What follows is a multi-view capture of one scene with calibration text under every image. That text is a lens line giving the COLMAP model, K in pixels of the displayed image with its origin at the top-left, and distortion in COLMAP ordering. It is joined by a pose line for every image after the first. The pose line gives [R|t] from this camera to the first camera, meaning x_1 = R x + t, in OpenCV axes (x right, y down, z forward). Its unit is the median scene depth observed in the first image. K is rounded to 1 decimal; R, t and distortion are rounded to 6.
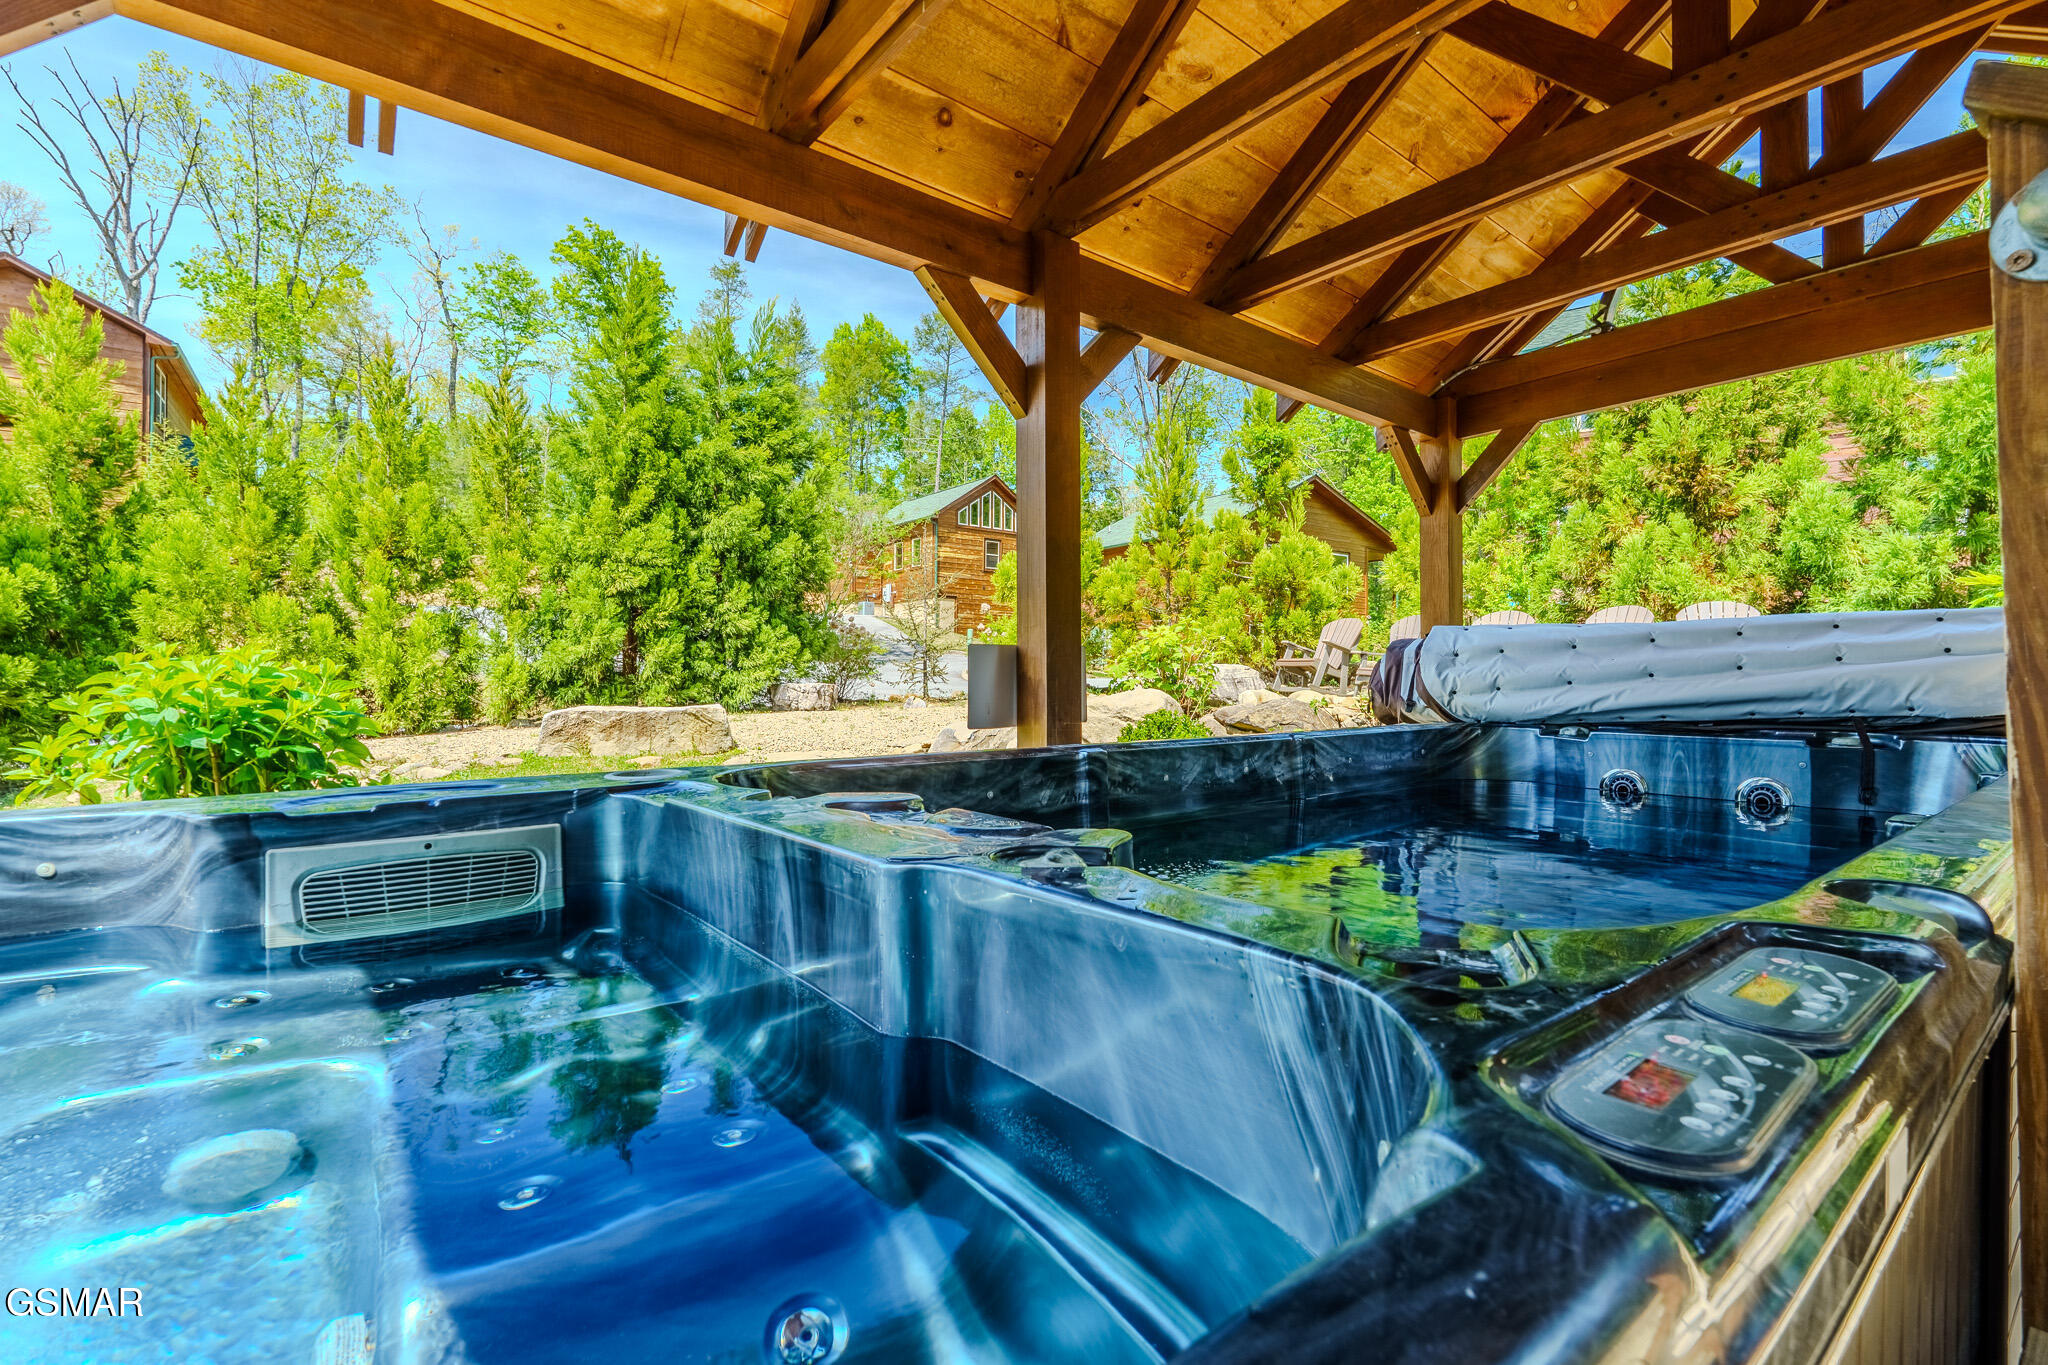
lens RADIAL K [[900.1, 0, 1024.0], [0, 900.1, 682.5], [0, 0, 1]] dist [-0.008663, -0.000556]
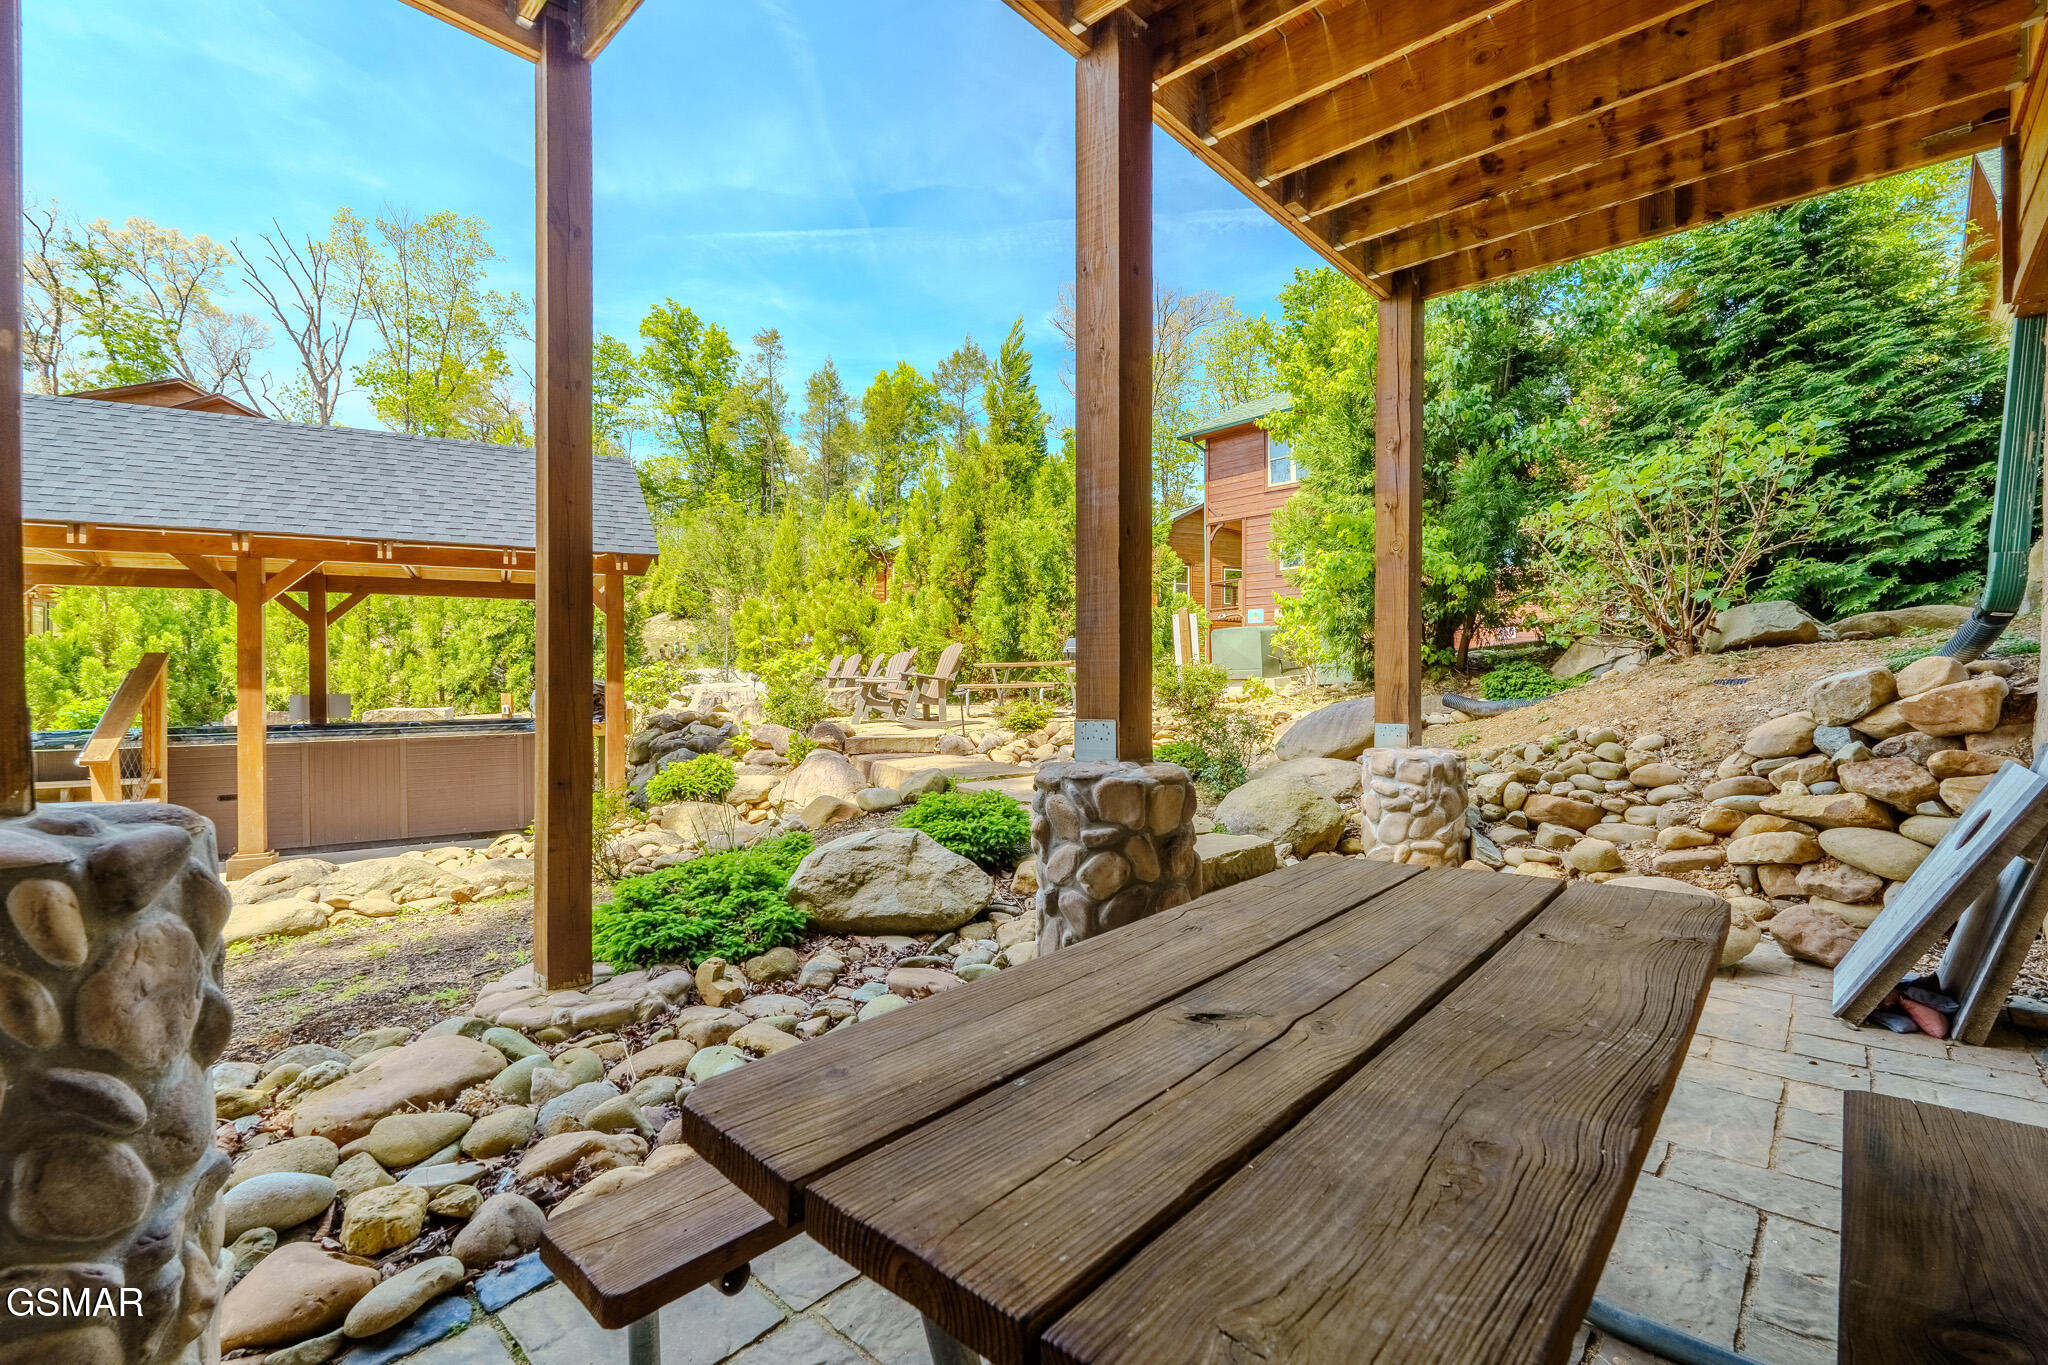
lens RADIAL K [[874.3, 0, 1029.7], [0, 874.3, 674.1], [0, 0, 1]] dist [-0.010984, 0.000311]
pose [[0.989749, -0.005632, -0.142706, 0.795326], [0.005524, 0.999984, -0.001153, -0.025210], [0.142710, 0.000353, 0.989764, -0.466872]]
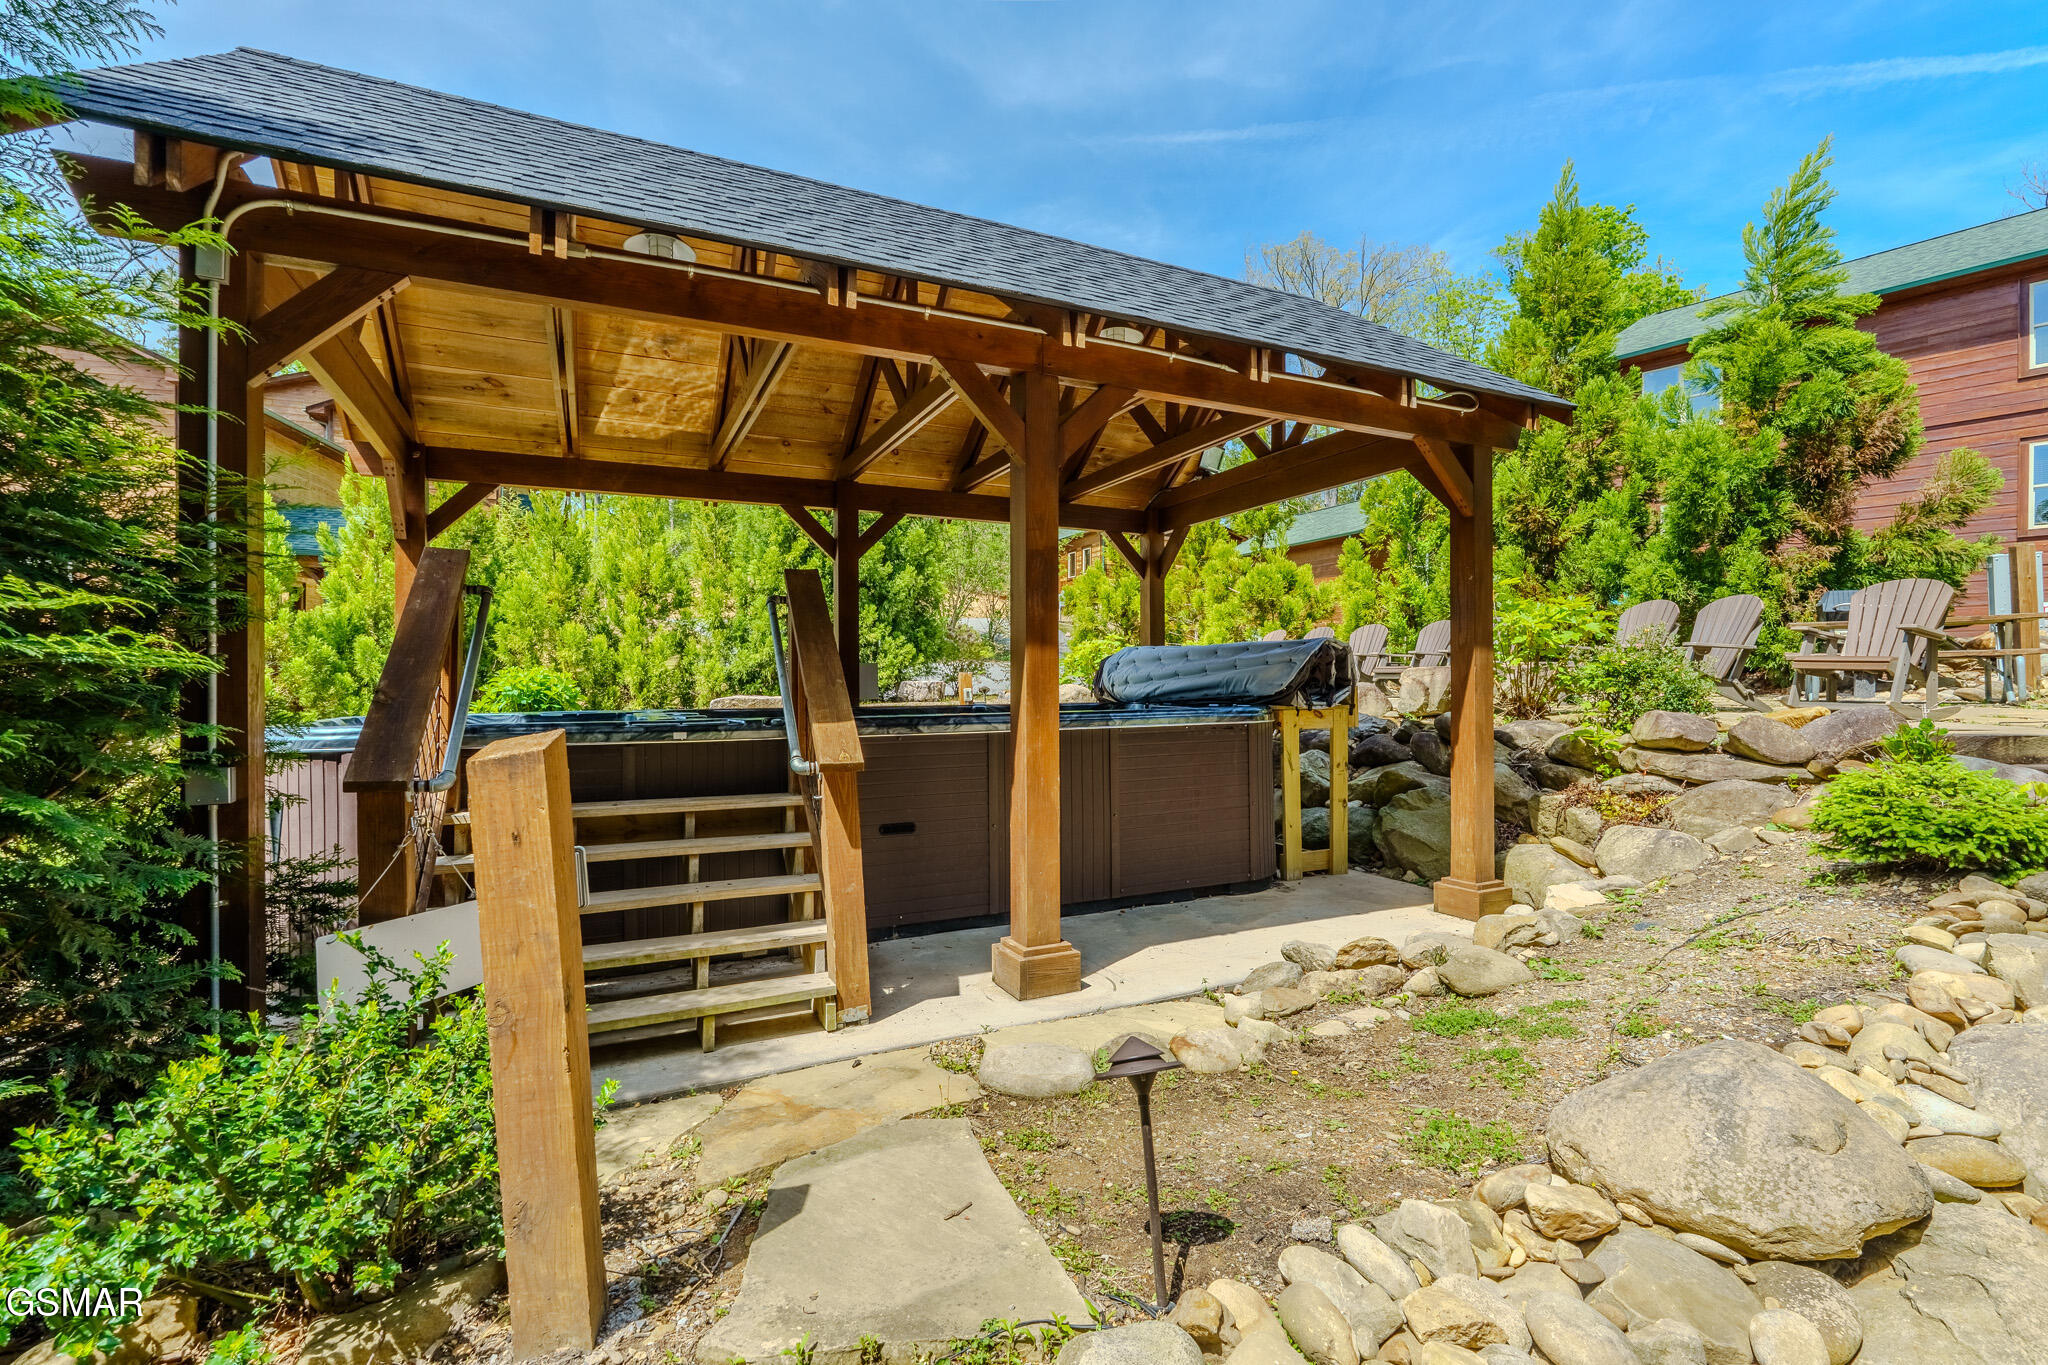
lens RADIAL K [[900.1, 0, 1024.0], [0, 900.1, 682.5], [0, 0, 1]] dist [-0.008663, -0.000556]
pose [[0.969602, -0.001569, -0.244682, 0.254050], [0.002493, 0.999991, 0.003467, -0.000048], [0.244674, -0.003971, 0.969597, -0.265905]]
